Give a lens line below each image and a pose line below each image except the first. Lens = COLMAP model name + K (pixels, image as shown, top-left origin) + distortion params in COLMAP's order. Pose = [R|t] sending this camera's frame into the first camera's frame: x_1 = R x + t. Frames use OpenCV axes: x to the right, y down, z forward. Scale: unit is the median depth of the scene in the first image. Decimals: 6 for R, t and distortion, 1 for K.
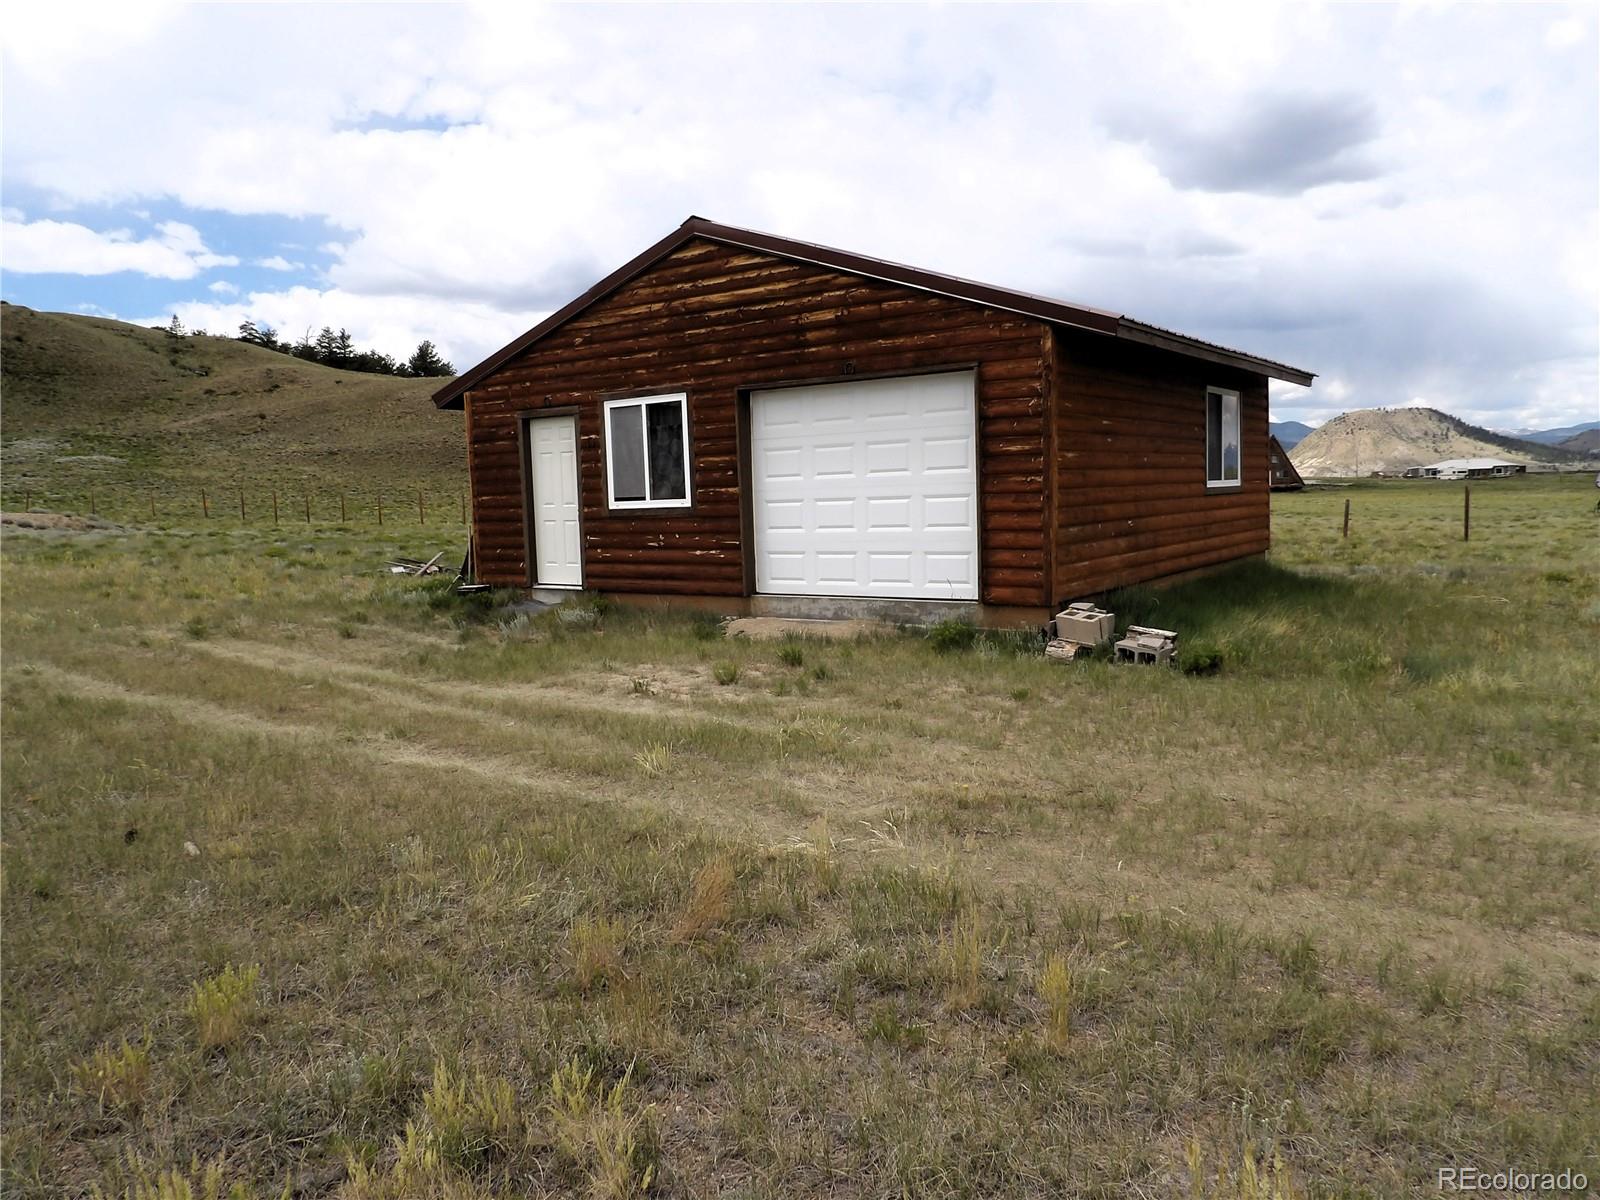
lens RADIAL K [[1119.9, 0, 806.1], [0, 1119.9, 609.4], [0, 0, 1]] dist [-0.049629, 0.059543]
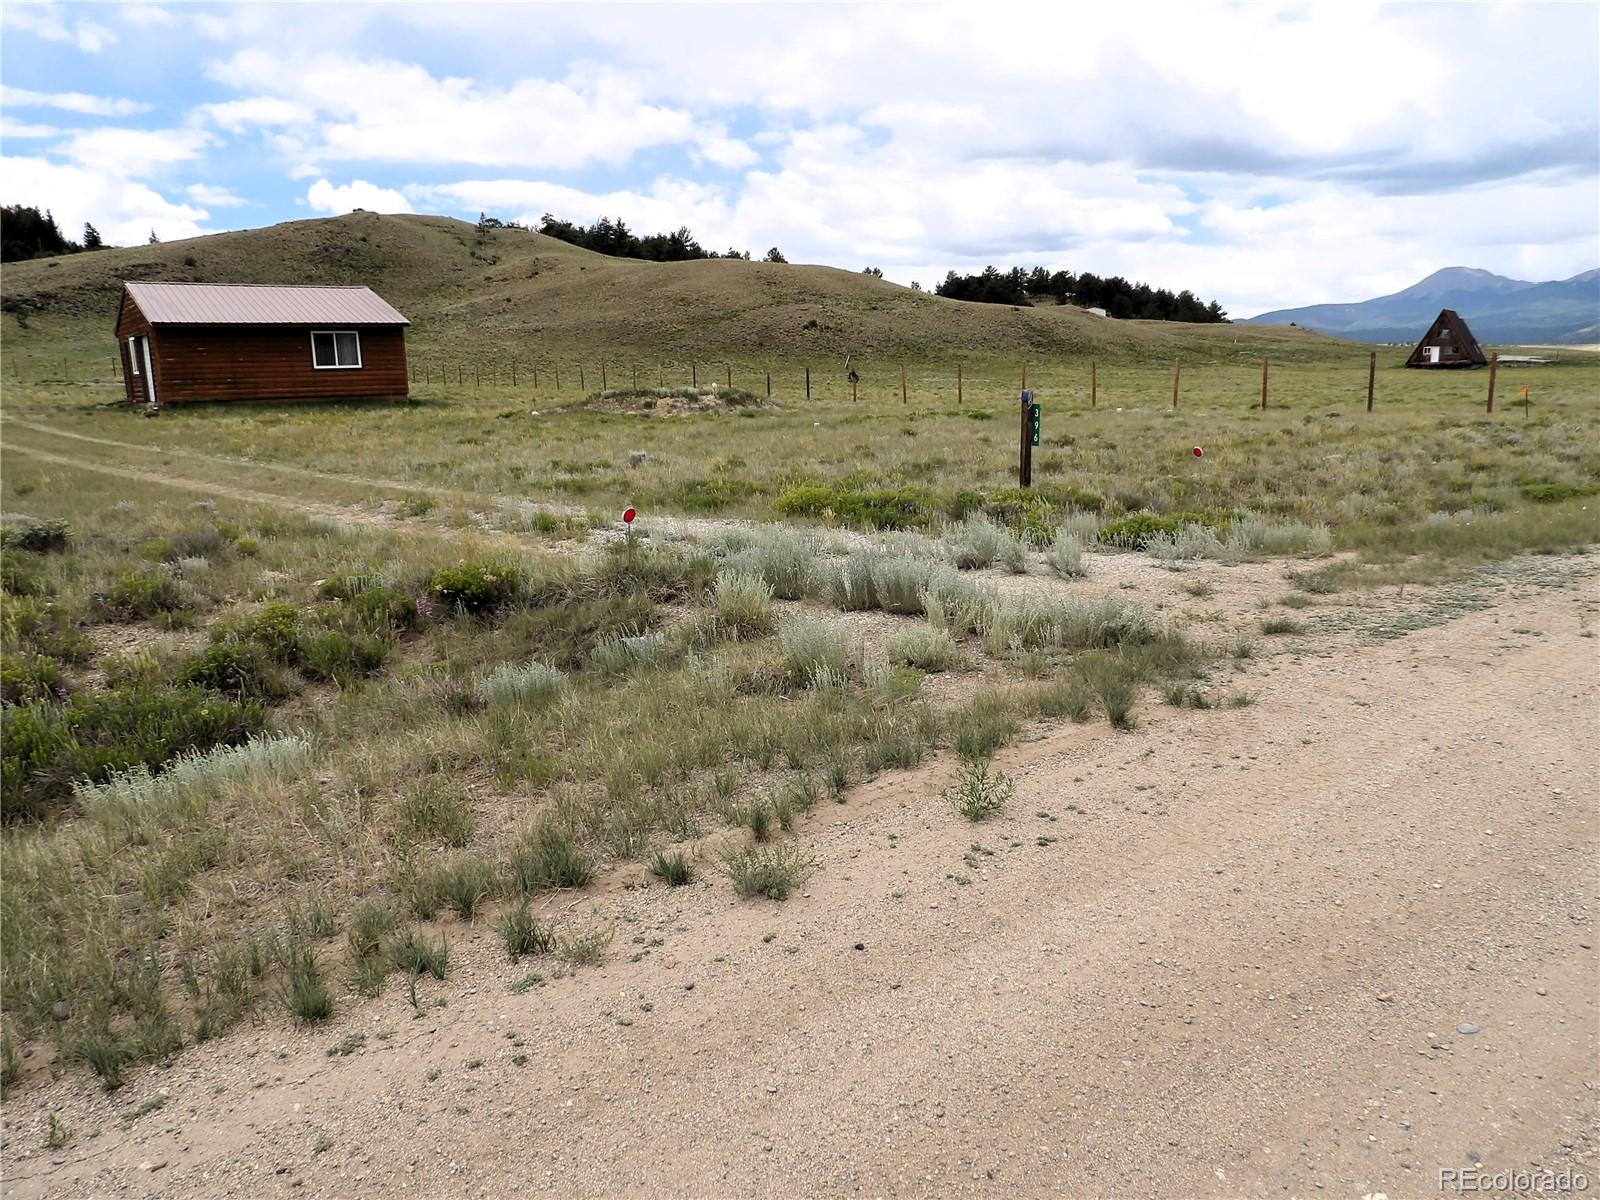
lens RADIAL K [[1143.6, 0, 809.3], [0, 1143.6, 598.0], [0, 0, 1]] dist [-0.006882, 0.002756]
pose [[0.948722, 0.071682, -0.307878, 0.169448], [-0.041630, 0.993800, 0.103099, 0.010209], [0.313359, -0.084996, 0.945823, -0.101498]]
